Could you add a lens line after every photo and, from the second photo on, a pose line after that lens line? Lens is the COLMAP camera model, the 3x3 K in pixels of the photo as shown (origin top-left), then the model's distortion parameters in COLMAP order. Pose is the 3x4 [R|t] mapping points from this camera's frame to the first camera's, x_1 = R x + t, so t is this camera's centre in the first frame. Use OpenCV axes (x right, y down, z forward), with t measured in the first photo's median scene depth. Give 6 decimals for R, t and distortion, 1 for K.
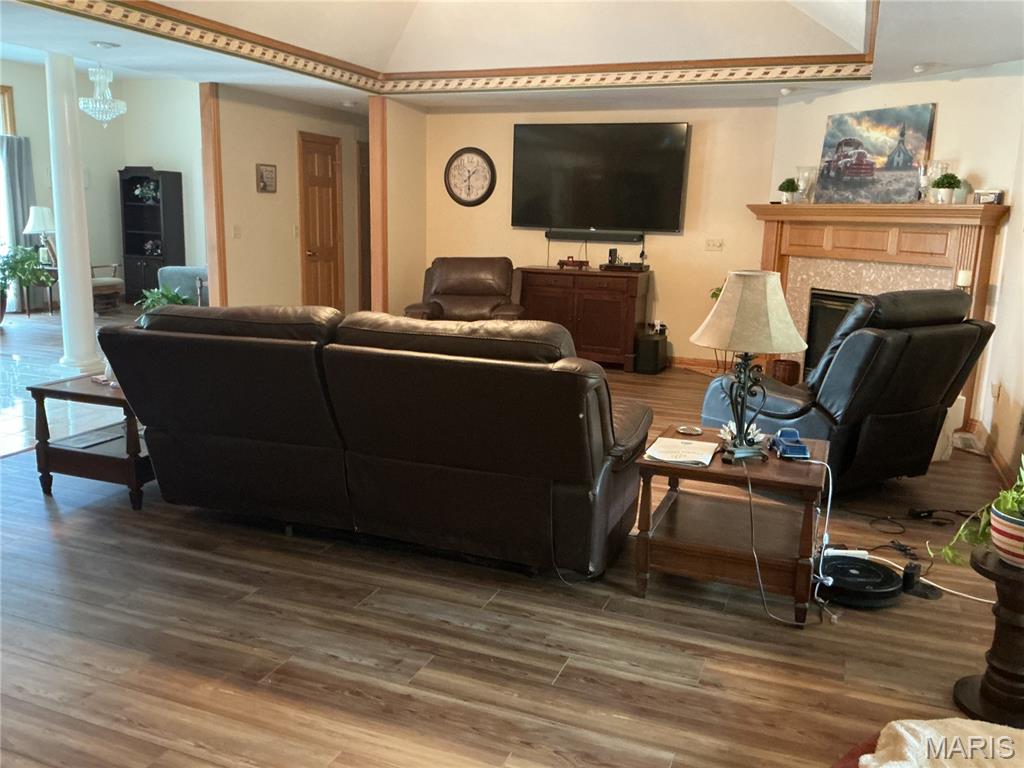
lens RADIAL K [[854.9, 0, 512.0], [0, 854.9, 384.0], [0, 0, 1]] dist [-0.005944, -0.005975]
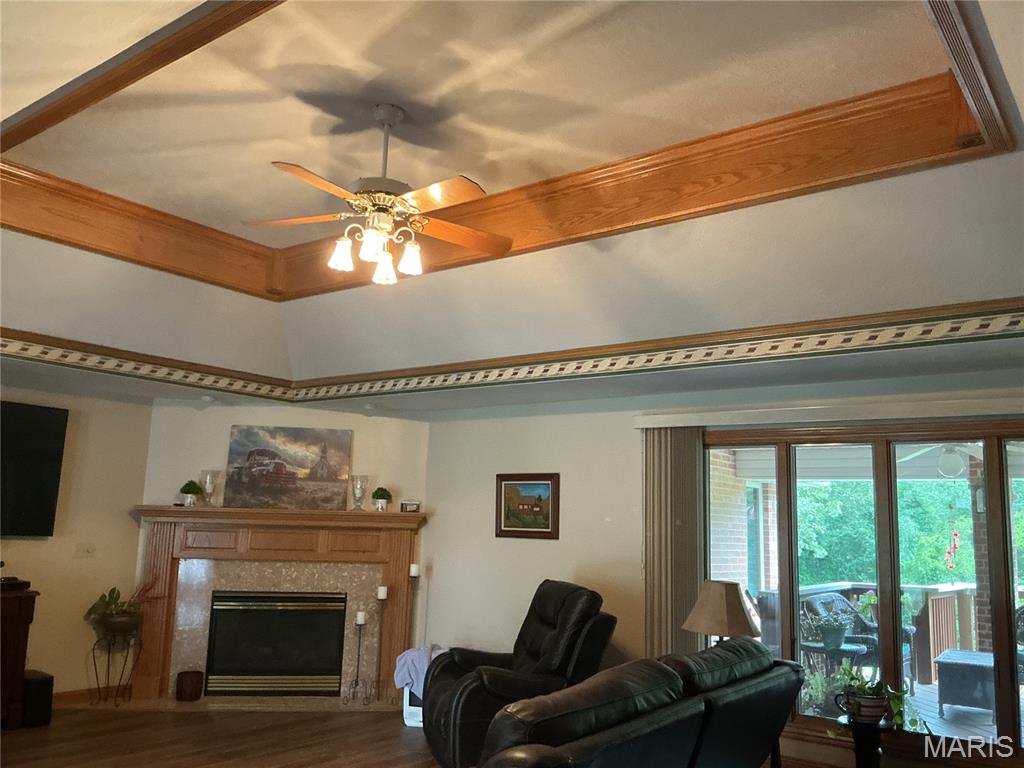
lens RADIAL K [[854.9, 0, 512.0], [0, 854.9, 384.0], [0, 0, 1]] dist [-0.005944, -0.005975]
pose [[0.266036, 0.141430, 0.953531, -0.588147], [0.173089, 0.966093, -0.191585, -0.104162], [-0.948296, 0.216014, 0.232536, 0.429132]]
